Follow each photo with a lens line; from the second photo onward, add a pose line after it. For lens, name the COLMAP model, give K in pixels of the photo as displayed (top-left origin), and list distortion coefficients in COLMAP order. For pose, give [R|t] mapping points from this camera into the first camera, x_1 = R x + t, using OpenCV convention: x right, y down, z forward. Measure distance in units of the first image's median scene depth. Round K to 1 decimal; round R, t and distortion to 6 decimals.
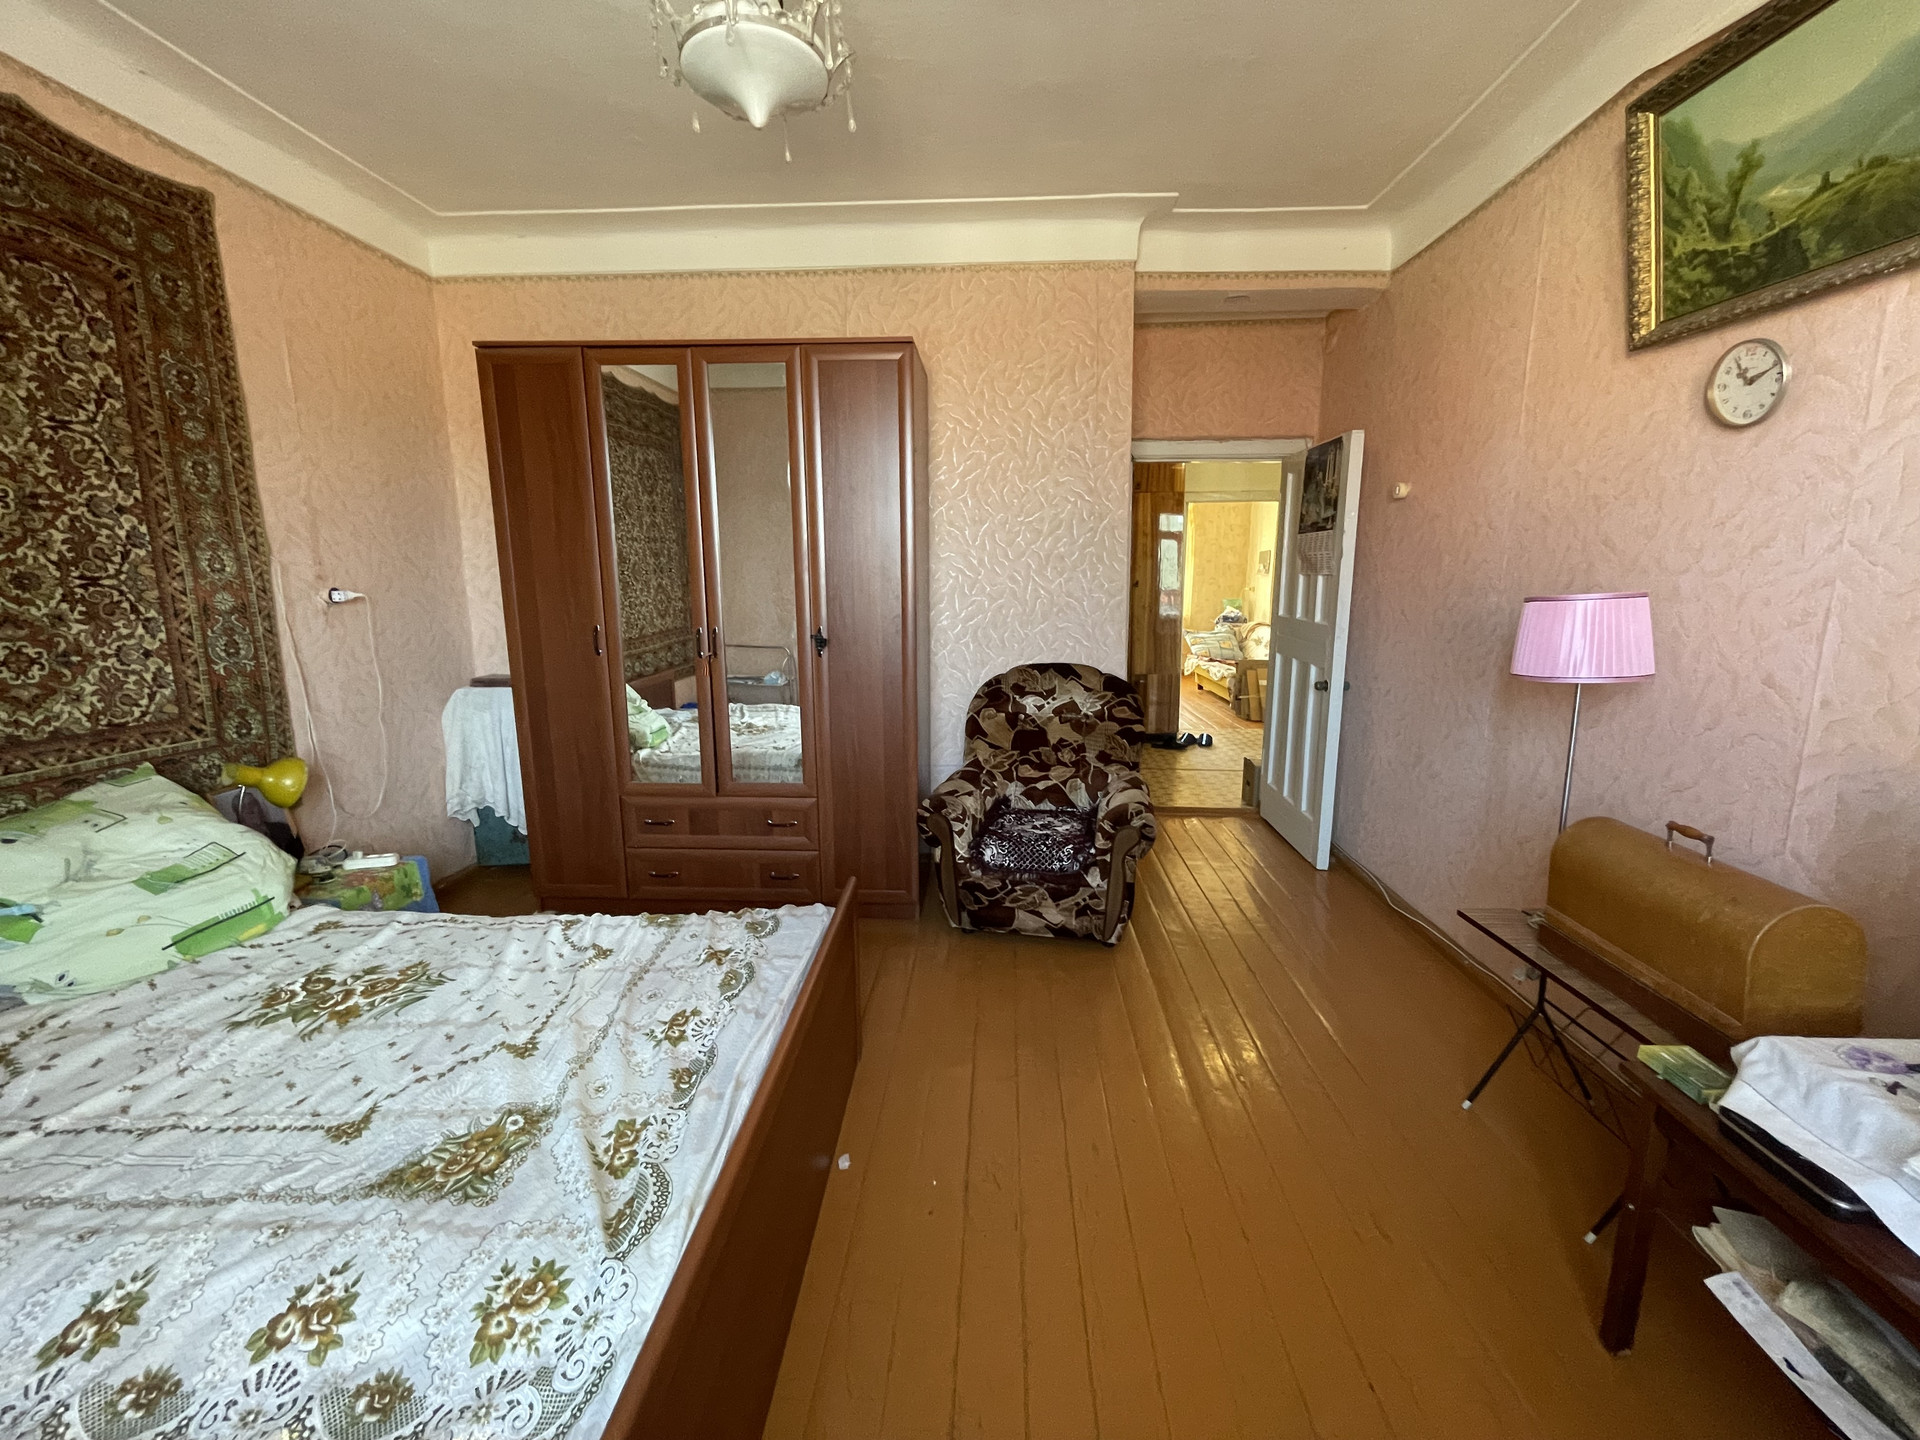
lens RADIAL K [[775.7, 0, 959.4], [0, 775.7, 714.4], [0, 0, 1]] dist [-0.003409, -0.000052]
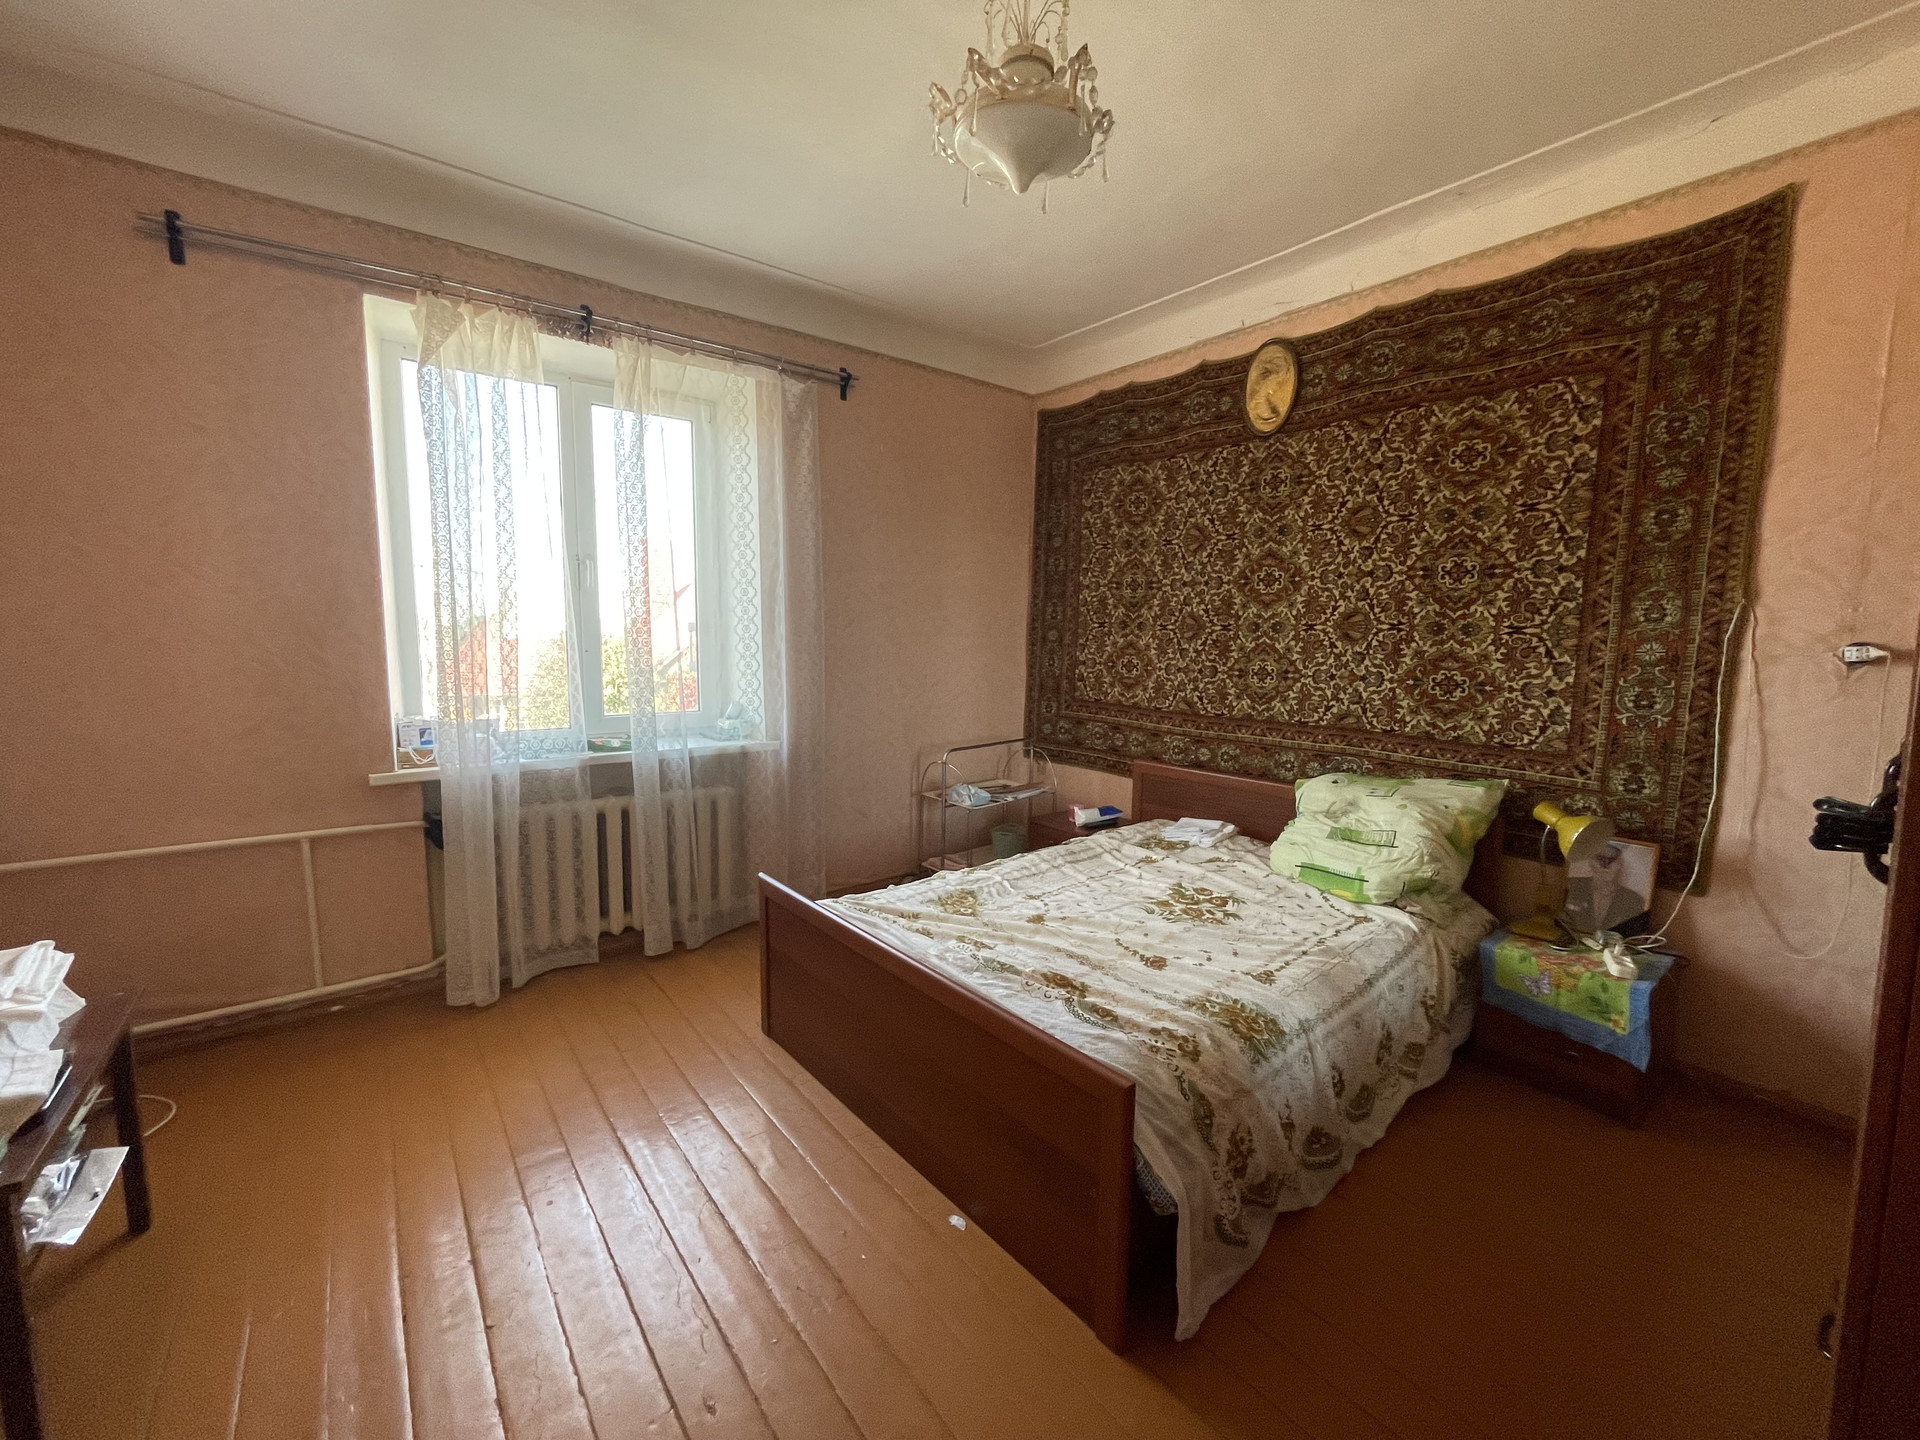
lens RADIAL K [[775.7, 0, 962.6], [0, 775.7, 718.2], [0, 0, 1]] dist [-0.003409, -0.000052]
pose [[-0.752375, 0.068861, -0.655126, 0.351838], [-0.122943, 0.962368, 0.242349, -0.208771], [0.647160, 0.262881, -0.715596, 1.238387]]
